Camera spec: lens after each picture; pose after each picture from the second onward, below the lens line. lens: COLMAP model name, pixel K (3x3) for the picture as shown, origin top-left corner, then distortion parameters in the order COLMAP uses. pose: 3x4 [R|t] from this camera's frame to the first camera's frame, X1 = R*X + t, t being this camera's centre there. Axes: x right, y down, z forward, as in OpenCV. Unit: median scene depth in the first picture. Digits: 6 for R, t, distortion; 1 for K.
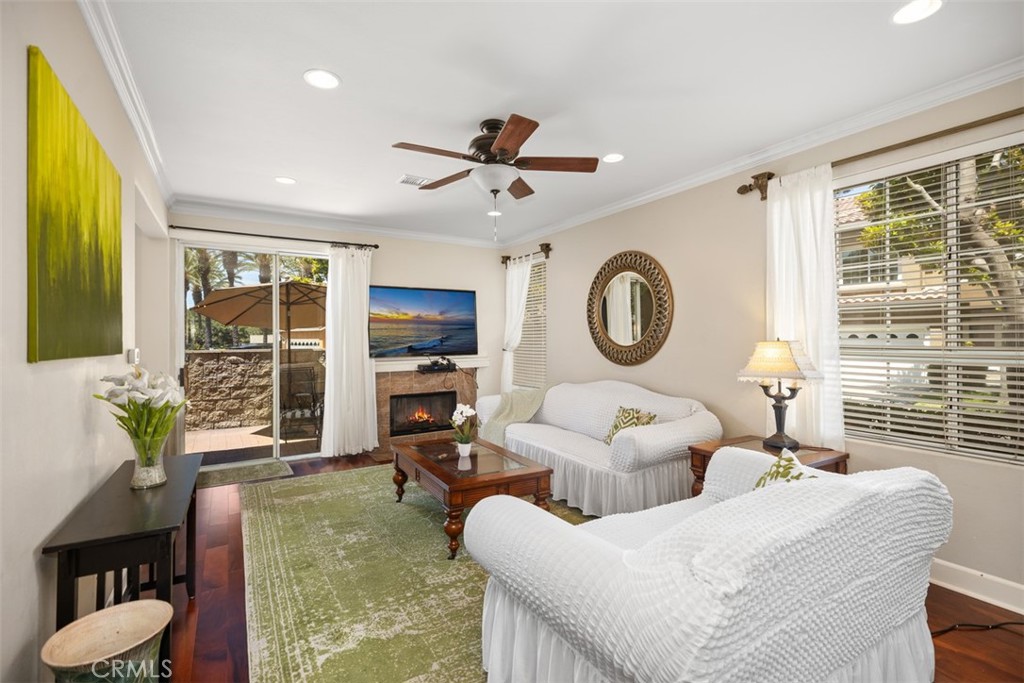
lens RADIAL K [[462.0, 0, 509.9], [0, 462.0, 334.9], [0, 0, 1]] dist [0.010922, 0.000674]
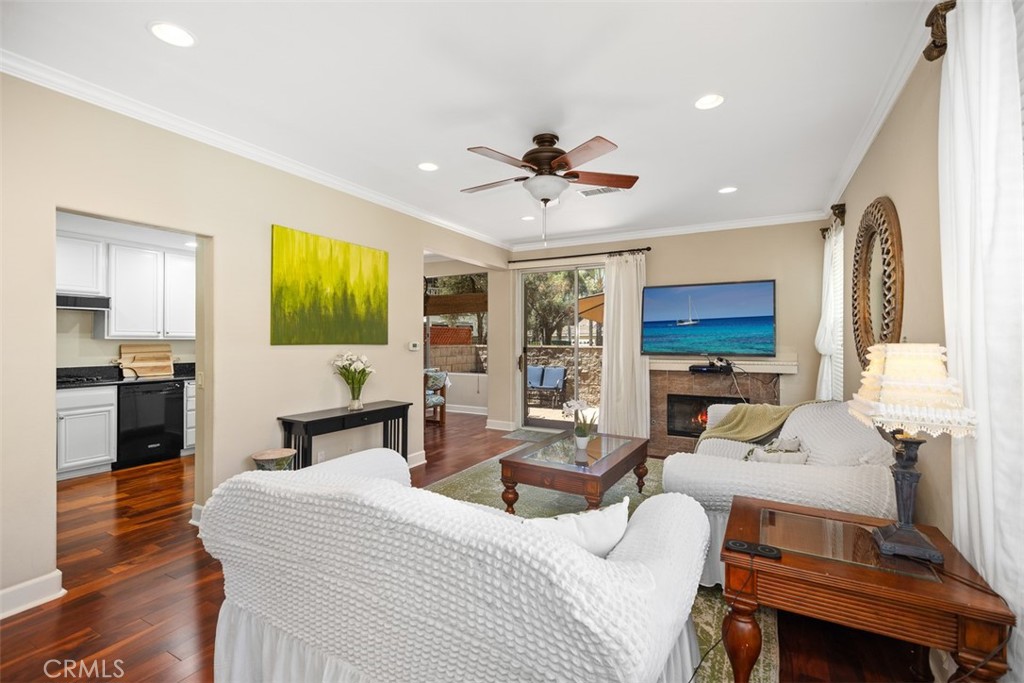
lens RADIAL K [[462.0, 0, 508.6], [0, 462.0, 337.7], [0, 0, 1]] dist [0.010922, 0.000674]
pose [[0.497952, 0.002918, -0.867200, 0.454169], [0.004223, 0.999974, 0.005790, 0.001511], [0.867195, -0.006545, 0.497927, 0.206848]]
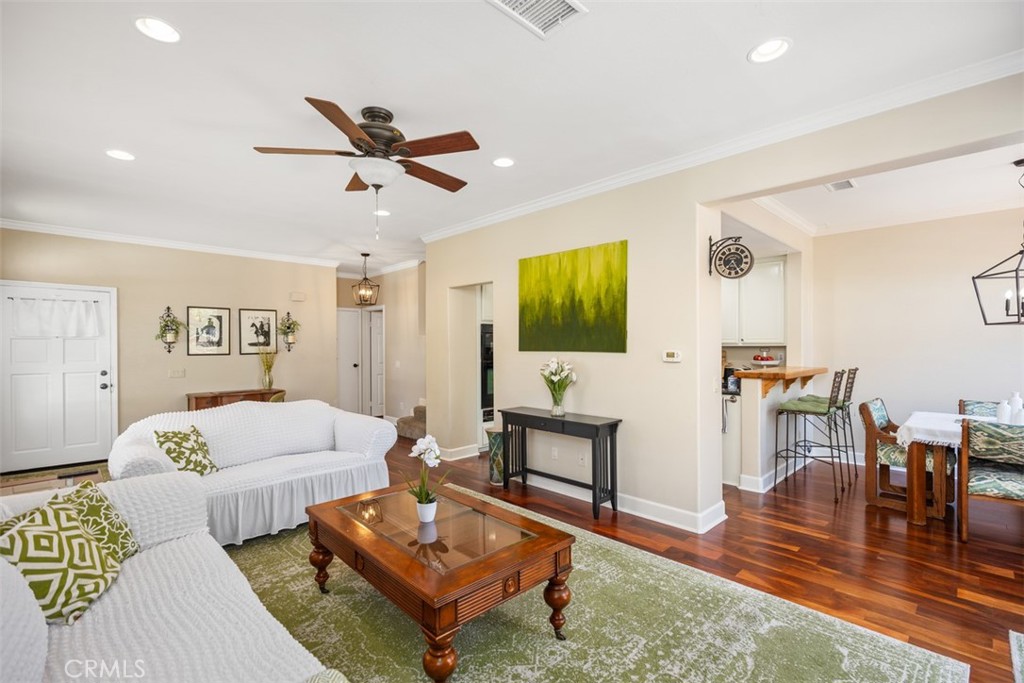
lens RADIAL K [[462.0, 0, 514.2], [0, 462.0, 343.1], [0, 0, 1]] dist [0.010922, 0.000674]
pose [[-0.972544, 0.007500, -0.232599, -0.042118], [0.010960, 0.999848, -0.013587, 0.010984], [0.232462, -0.015763, -0.972478, 1.034059]]
